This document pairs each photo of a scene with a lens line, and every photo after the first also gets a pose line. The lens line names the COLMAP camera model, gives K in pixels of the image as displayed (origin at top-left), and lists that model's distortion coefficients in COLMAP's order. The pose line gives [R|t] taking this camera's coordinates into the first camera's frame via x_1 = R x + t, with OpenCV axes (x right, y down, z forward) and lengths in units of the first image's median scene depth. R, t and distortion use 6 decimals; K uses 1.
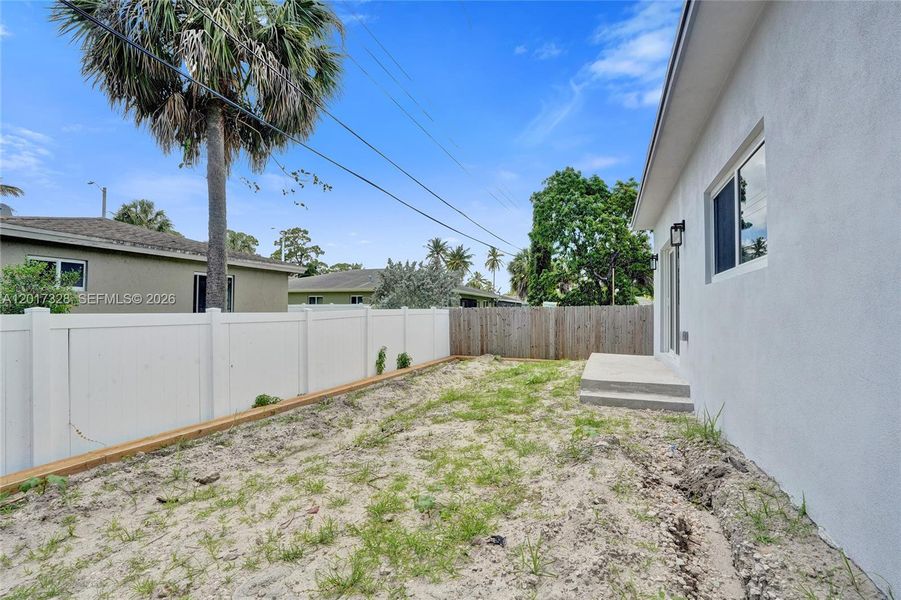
lens RADIAL K [[419.0, 0, 450.5], [0, 419.0, 300.0], [0, 0, 1]] dist [-0.070414, 0.027438]
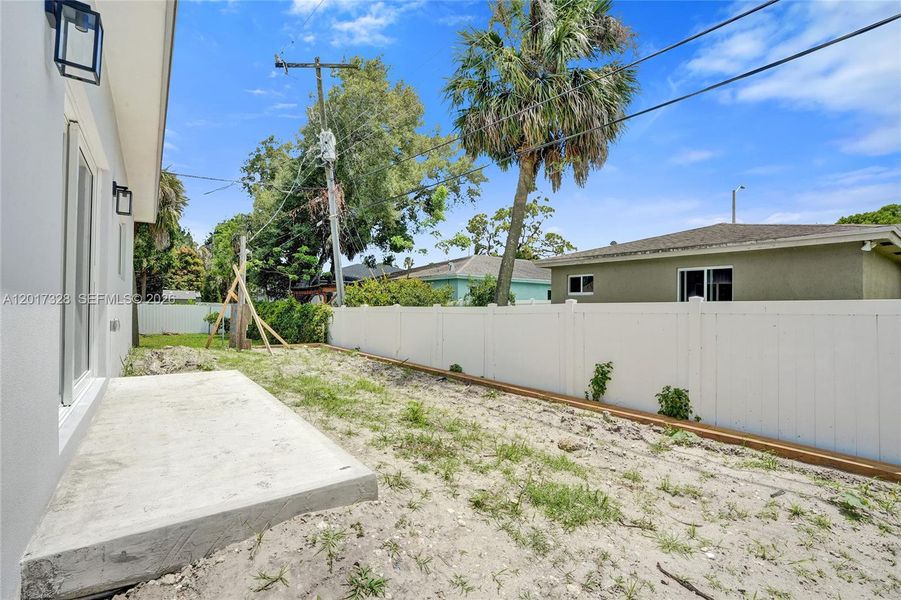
lens RADIAL K [[419.0, 0, 450.5], [0, 419.0, 300.0], [0, 0, 1]] dist [-0.070414, 0.027438]
pose [[-0.552972, -0.016622, -0.833034, 0.635612], [0.020497, 0.999227, -0.033544, 0.033972], [0.832947, -0.035624, -0.552204, 1.399218]]
